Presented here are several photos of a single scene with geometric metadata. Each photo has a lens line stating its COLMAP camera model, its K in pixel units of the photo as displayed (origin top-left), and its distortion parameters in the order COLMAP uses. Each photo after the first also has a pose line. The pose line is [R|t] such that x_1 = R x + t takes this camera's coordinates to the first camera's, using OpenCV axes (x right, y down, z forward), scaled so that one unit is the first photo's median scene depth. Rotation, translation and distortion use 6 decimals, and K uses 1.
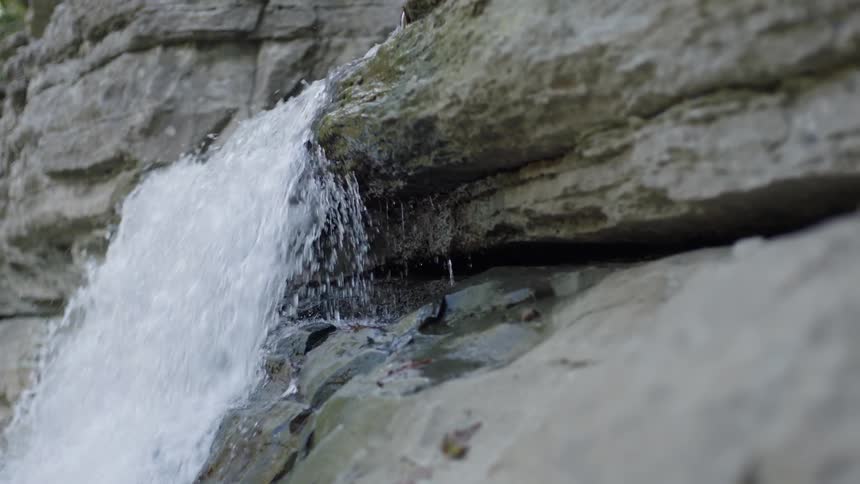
lens RADIAL K [[1784.2, 0, 430.5], [0, 1784.2, 241.6], [0, 0, 1]] dist [-0.078030, 0.000000]
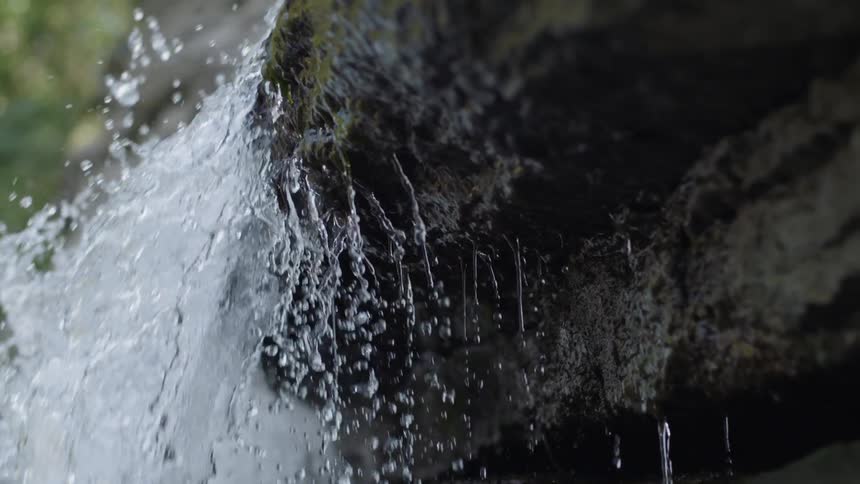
lens RADIAL K [[1784.2, 0, 430.1], [0, 1784.2, 243.8], [0, 0, 1]] dist [-0.078030, 0.000000]
pose [[0.992984, -0.012579, -0.117576, 0.007421], [0.000397, 0.994675, -0.103065, 0.011976], [0.118246, 0.102295, 0.987701, 0.737270]]
